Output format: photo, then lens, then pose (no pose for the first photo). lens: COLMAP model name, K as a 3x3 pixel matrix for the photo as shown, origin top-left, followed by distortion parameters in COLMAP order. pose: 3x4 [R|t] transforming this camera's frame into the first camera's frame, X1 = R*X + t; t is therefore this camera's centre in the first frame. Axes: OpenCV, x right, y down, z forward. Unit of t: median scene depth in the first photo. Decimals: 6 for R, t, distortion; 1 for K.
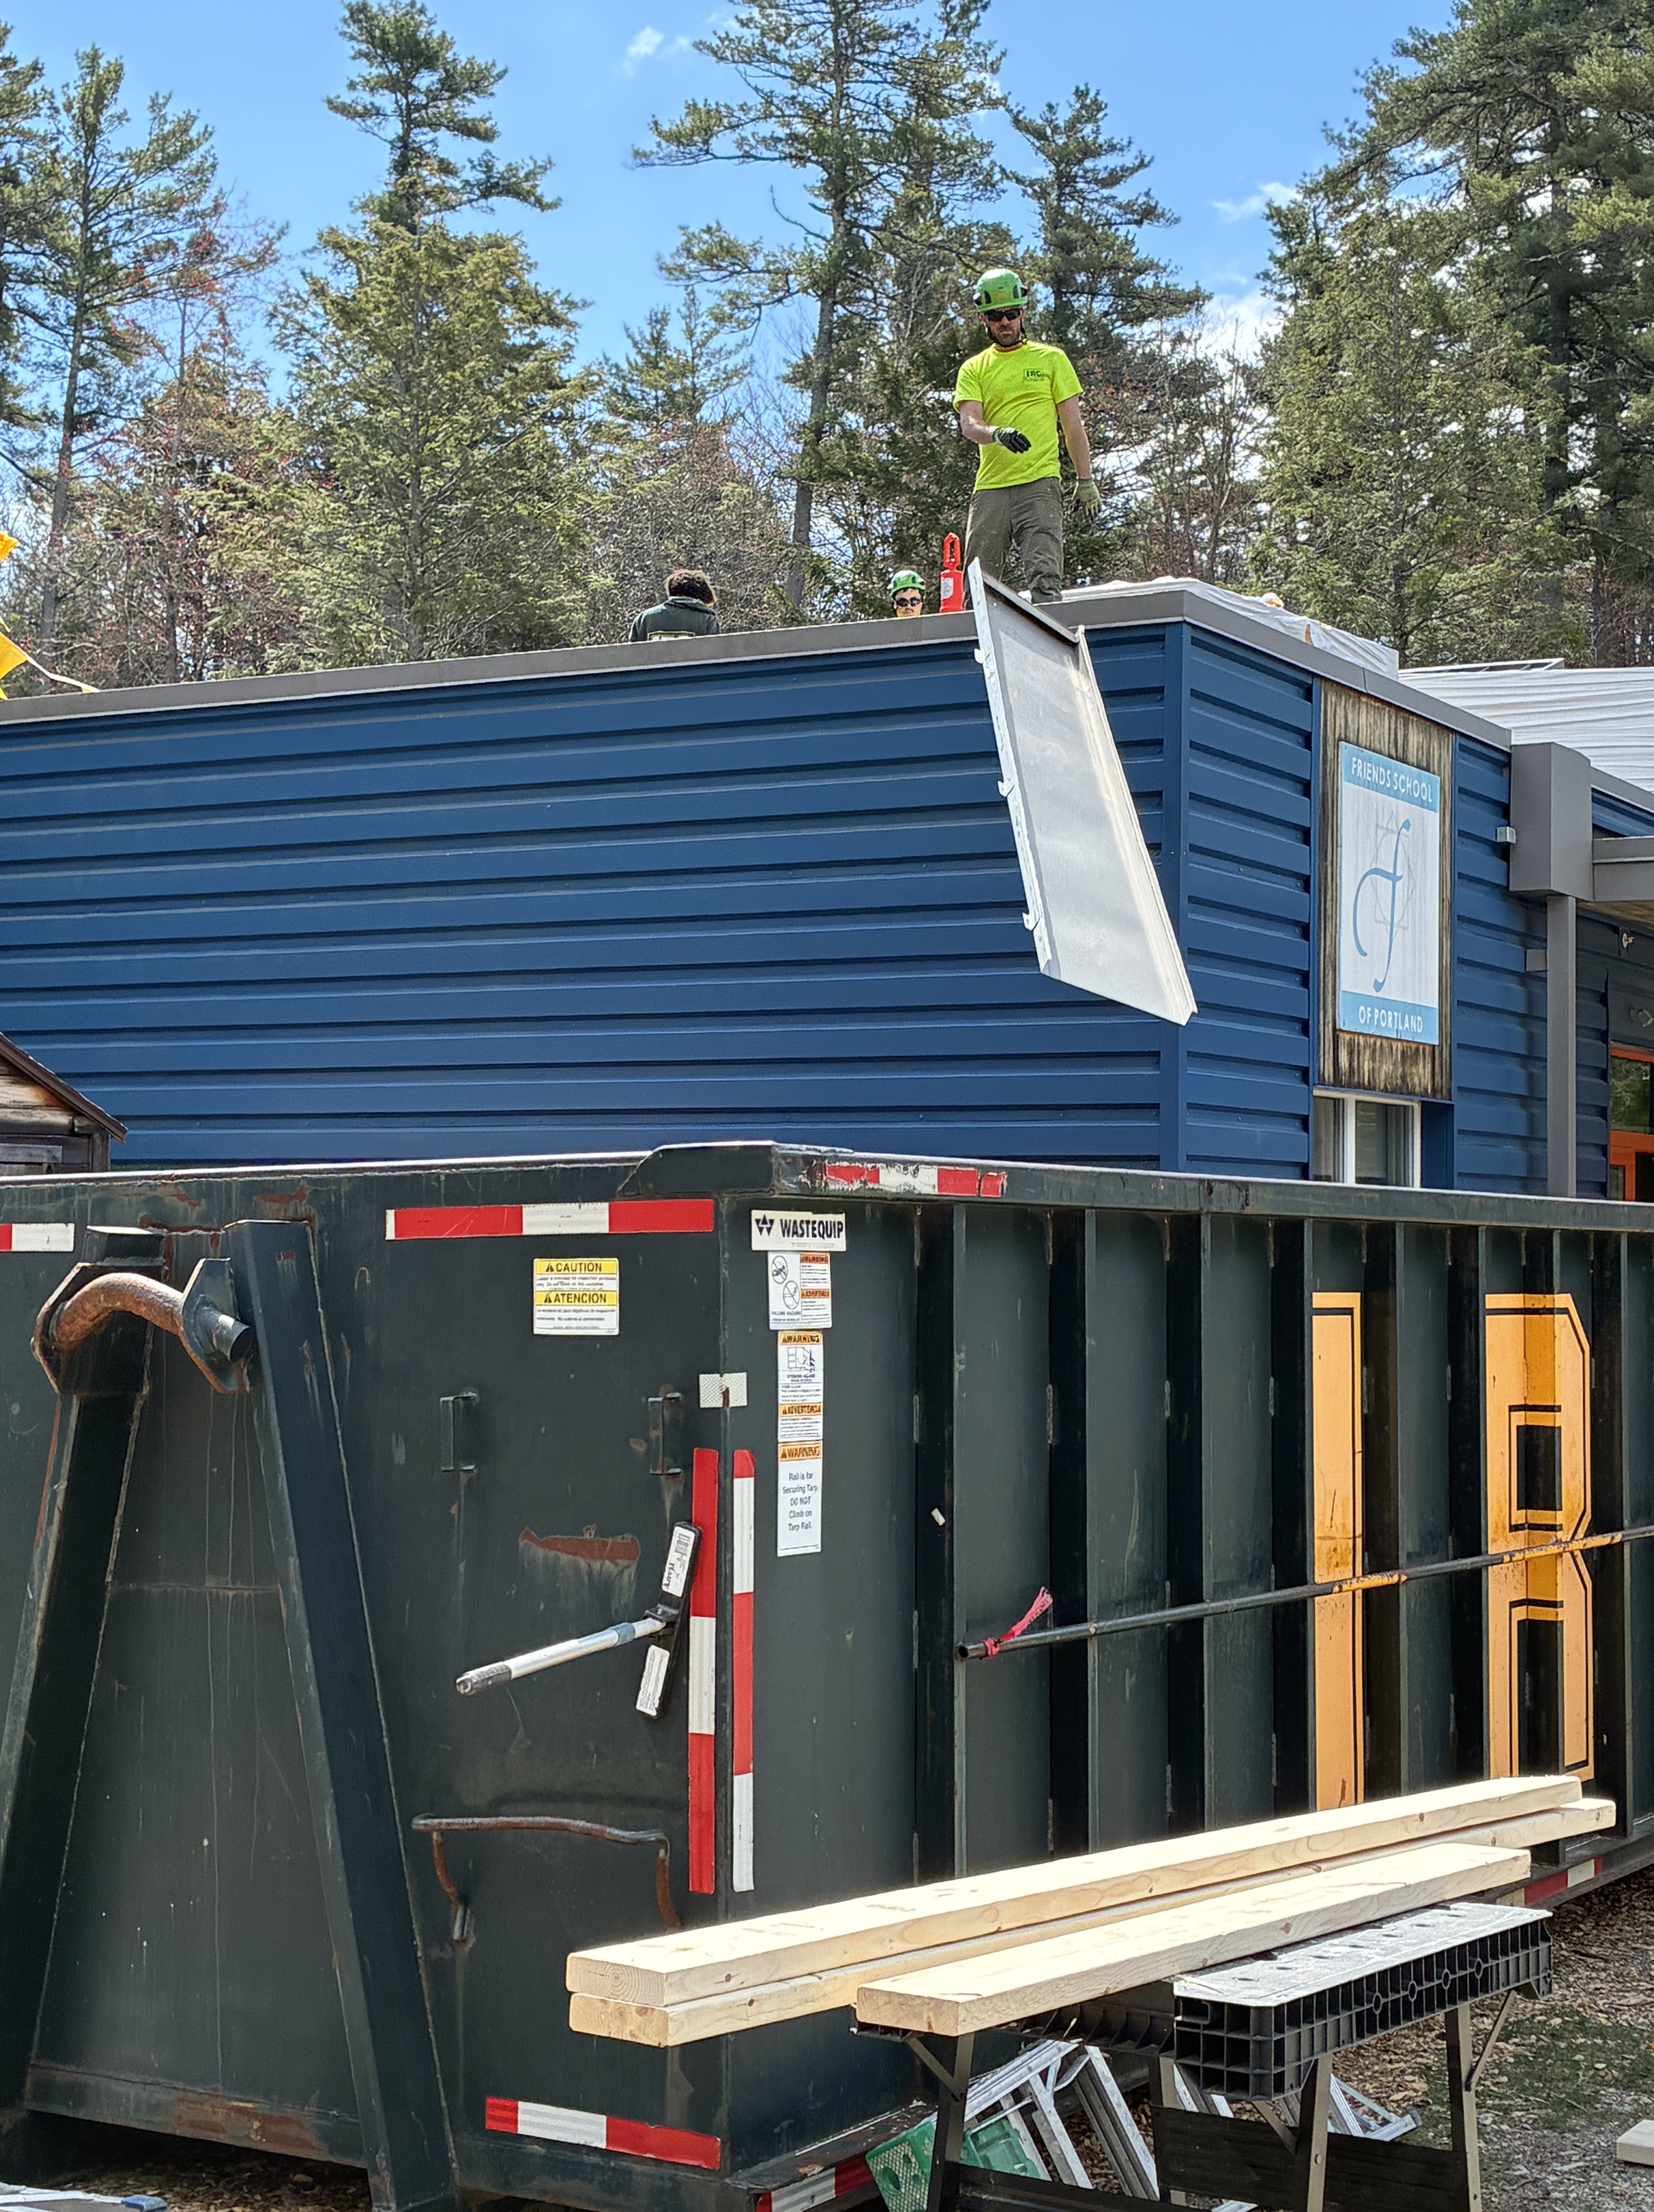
lens RADIAL K [[3309.2, 0, 827.0], [0, 3309.2, 1106.0], [0, 0, 1]] dist [0.152068, -0.027903]
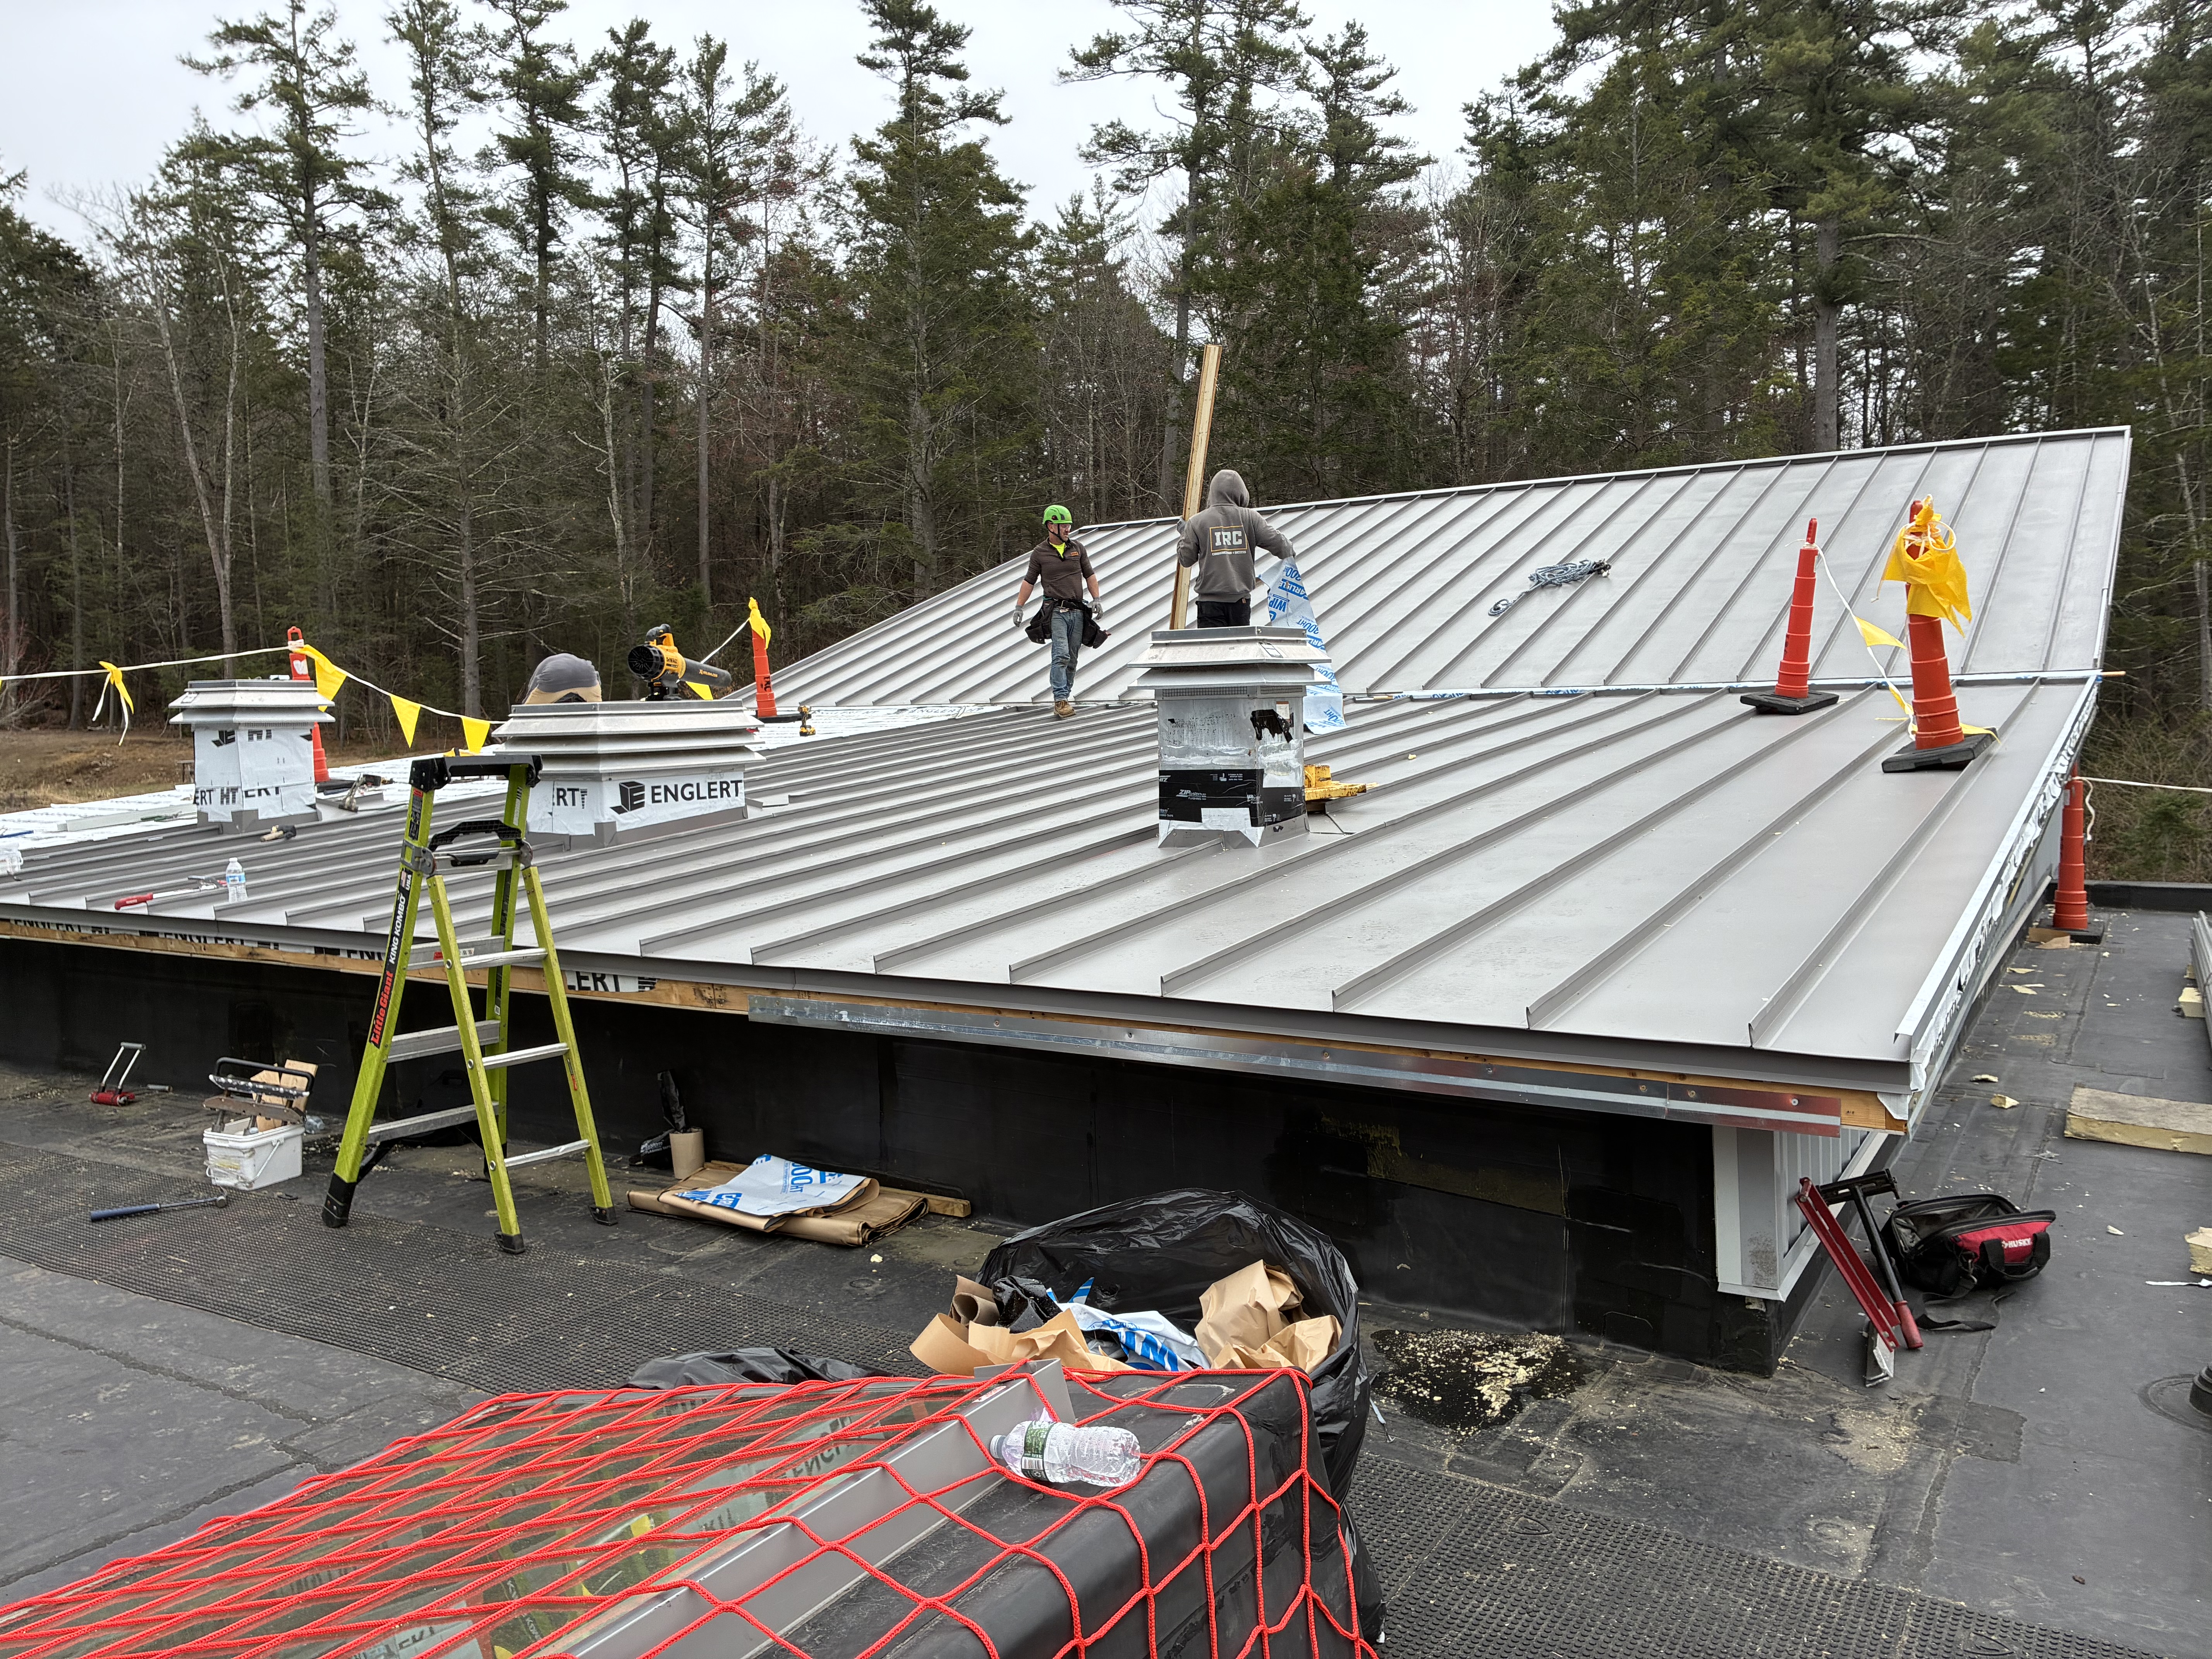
lens RADIAL K [[1719.5, 0, 1106.0], [0, 1719.5, 829.5], [0, 0, 1]] dist [0.052505, 0.002226]
pose [[0.998390, -0.036389, -0.043504, -0.013943], [0.040879, 0.993396, 0.107210, -0.030692], [0.039315, -0.108815, 0.993284, 0.179361]]
